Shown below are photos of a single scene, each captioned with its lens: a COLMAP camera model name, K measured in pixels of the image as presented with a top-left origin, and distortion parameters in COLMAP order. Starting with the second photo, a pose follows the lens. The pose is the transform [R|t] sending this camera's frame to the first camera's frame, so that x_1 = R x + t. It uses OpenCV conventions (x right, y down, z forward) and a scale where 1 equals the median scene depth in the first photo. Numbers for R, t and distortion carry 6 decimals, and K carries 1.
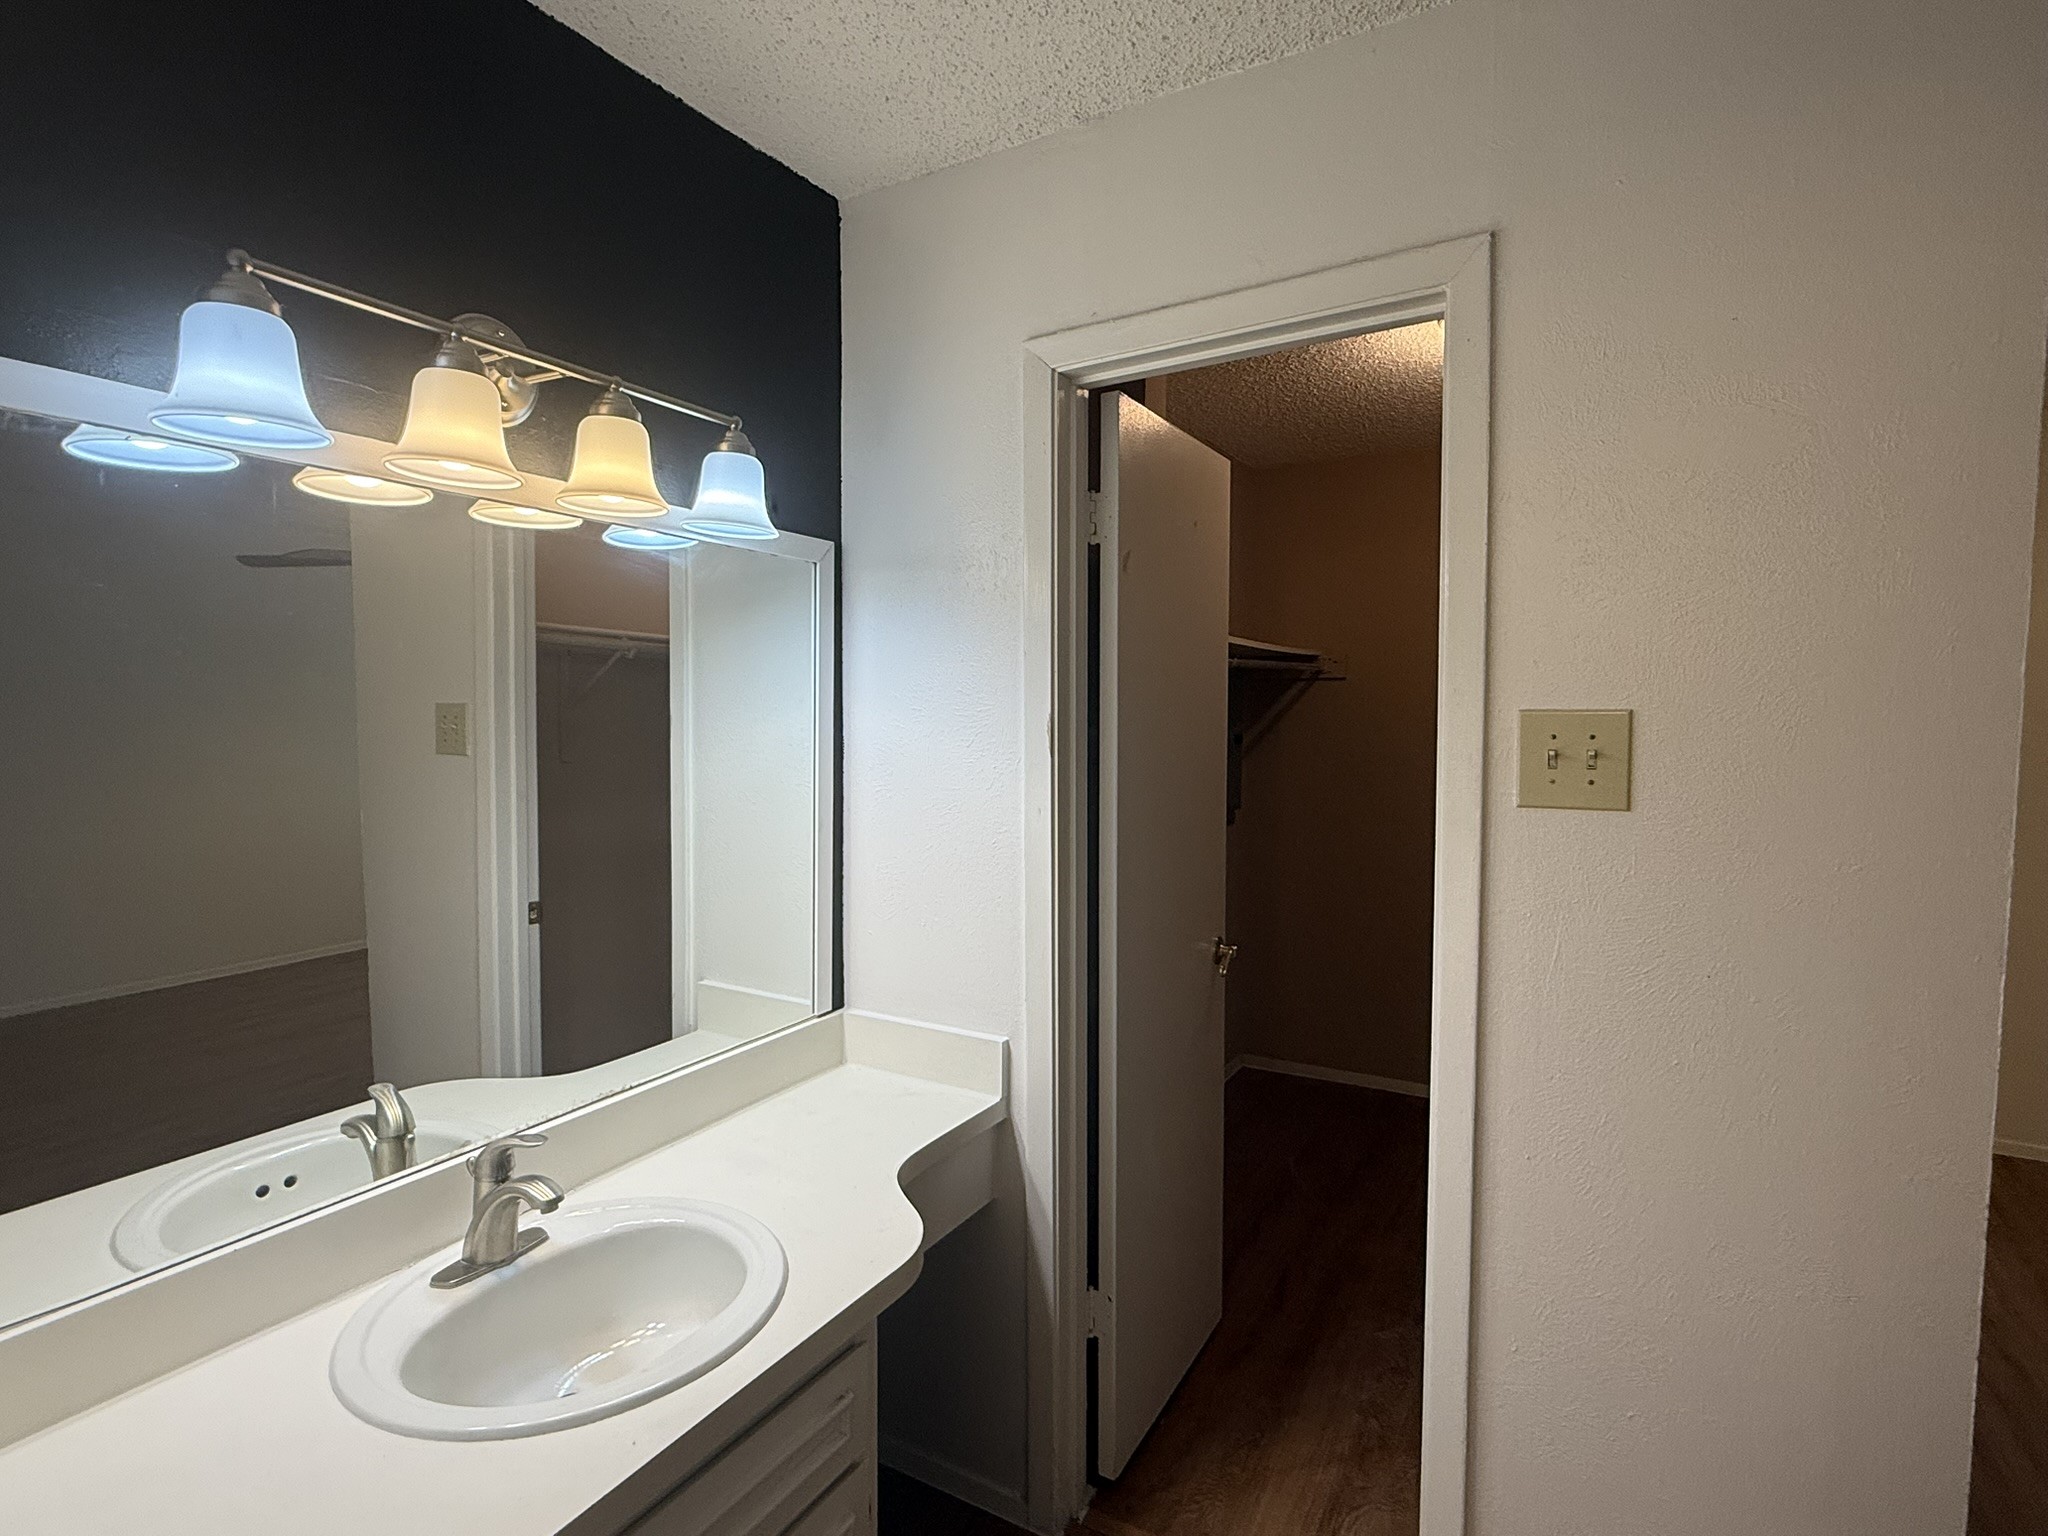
lens RADIAL K [[1026.5, 0, 1018.4], [0, 1026.5, 754.1], [0, 0, 1]] dist [-0.000479, -0.000301]
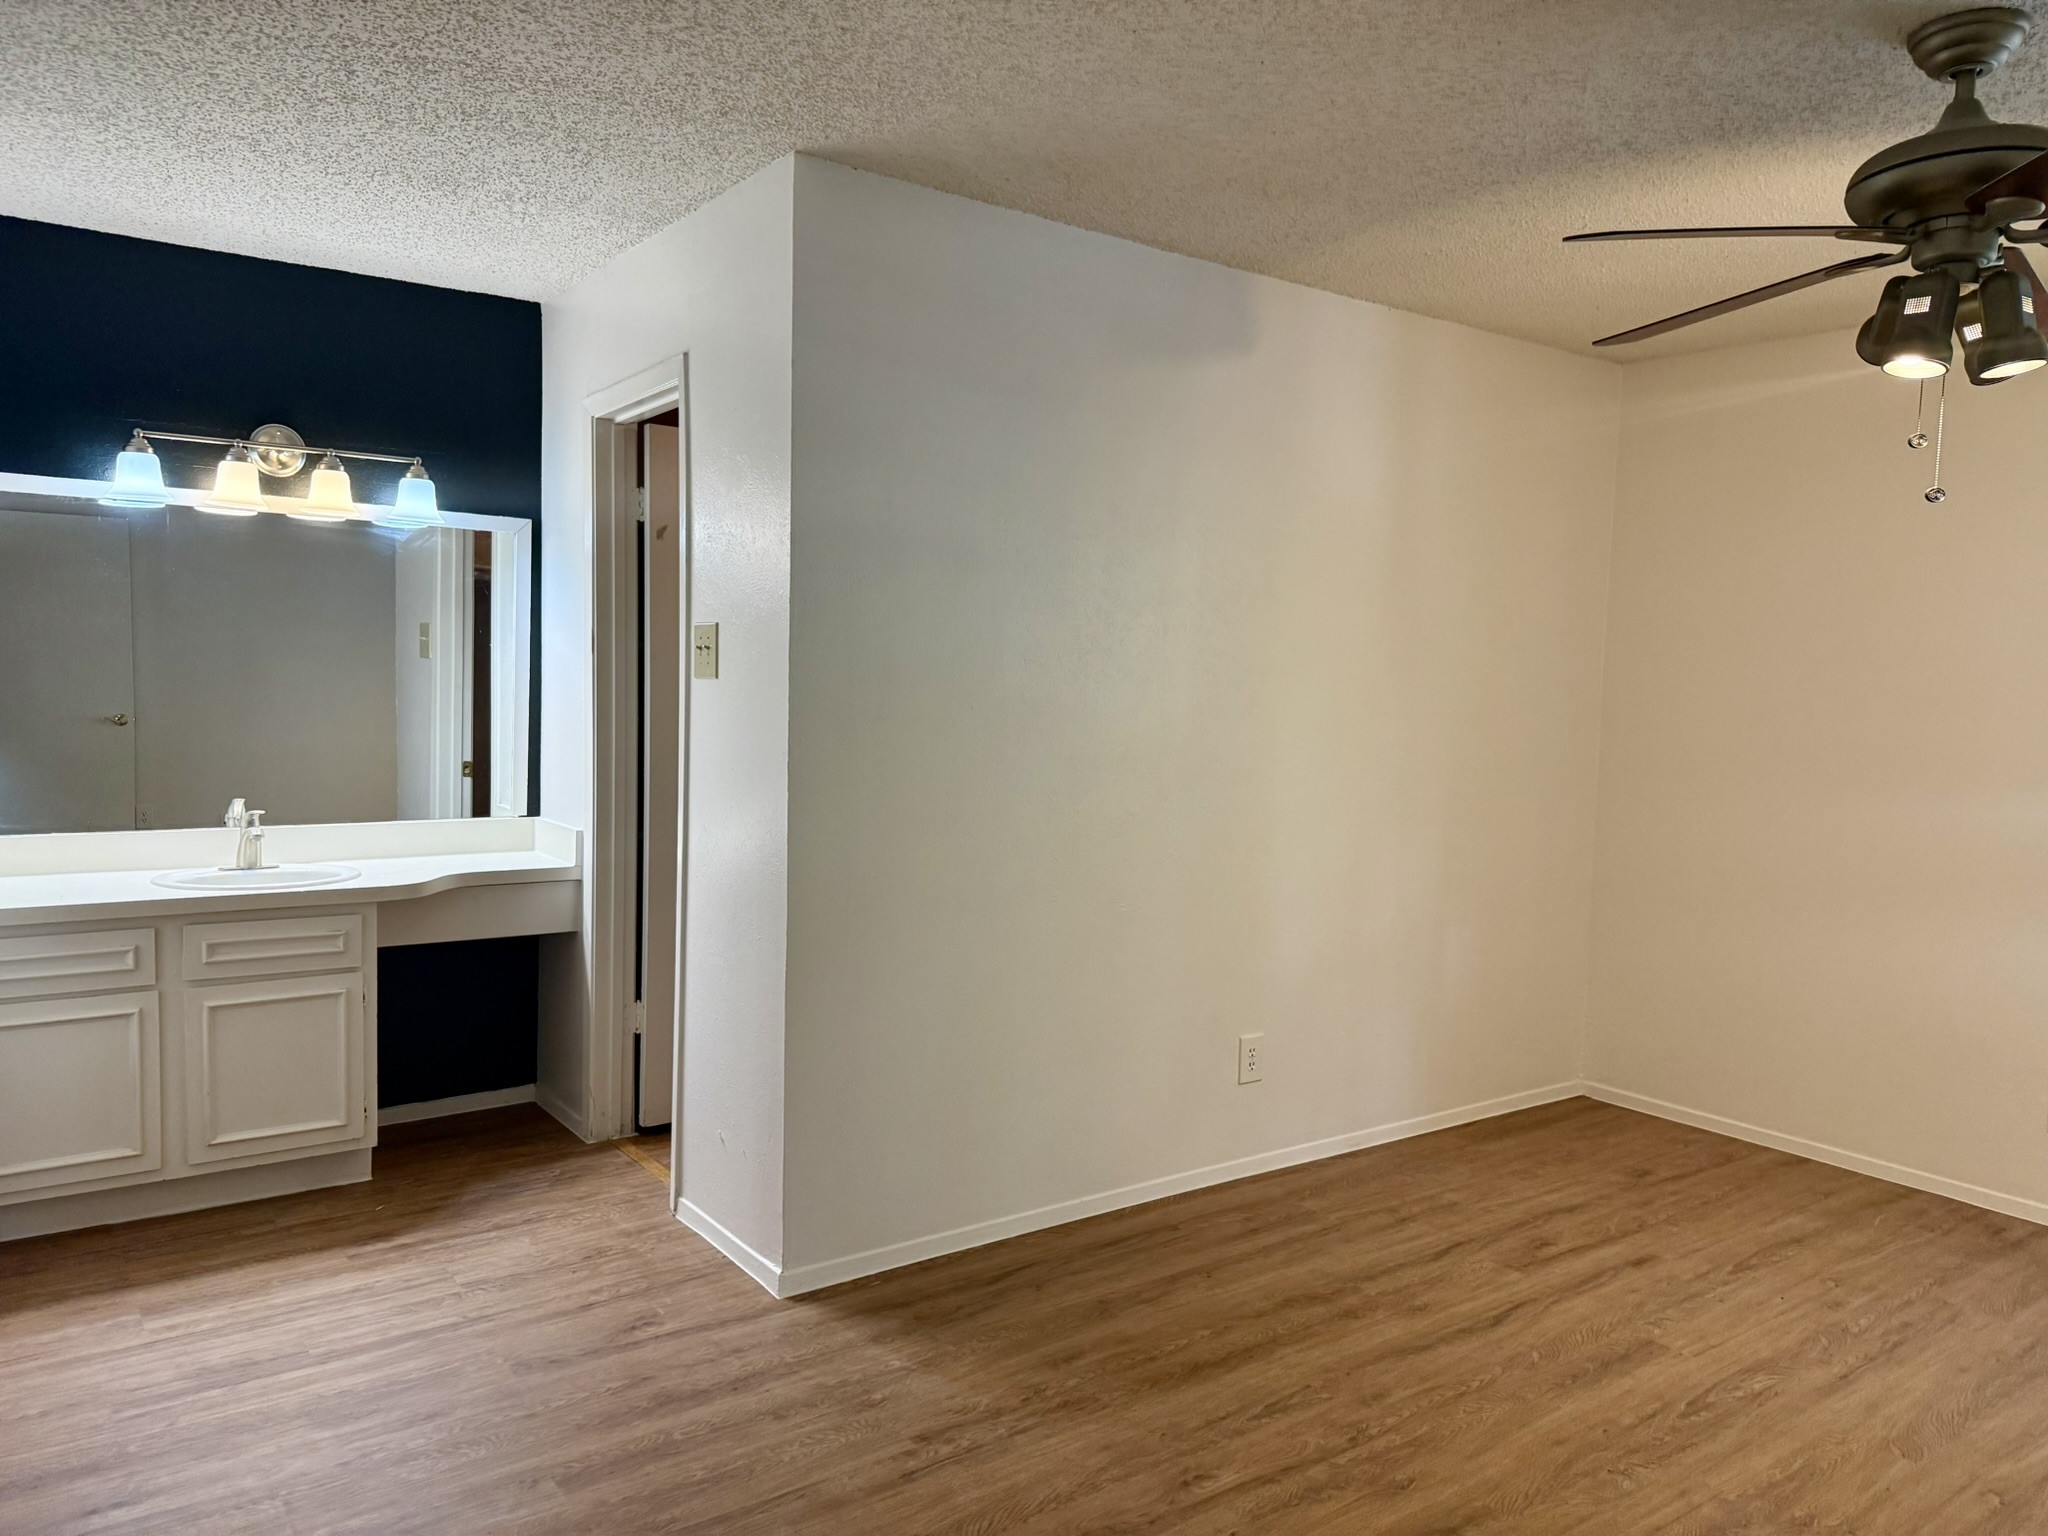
lens RADIAL K [[1435.6, 0, 1044.7], [0, 1435.6, 777.7], [0, 0, 1]] dist [0.003810, -0.012931]
pose [[0.919792, 0.058560, -0.388012, 1.789842], [-0.049904, 0.998230, 0.032358, 0.100630], [0.389220, -0.010399, 0.921086, -0.927100]]
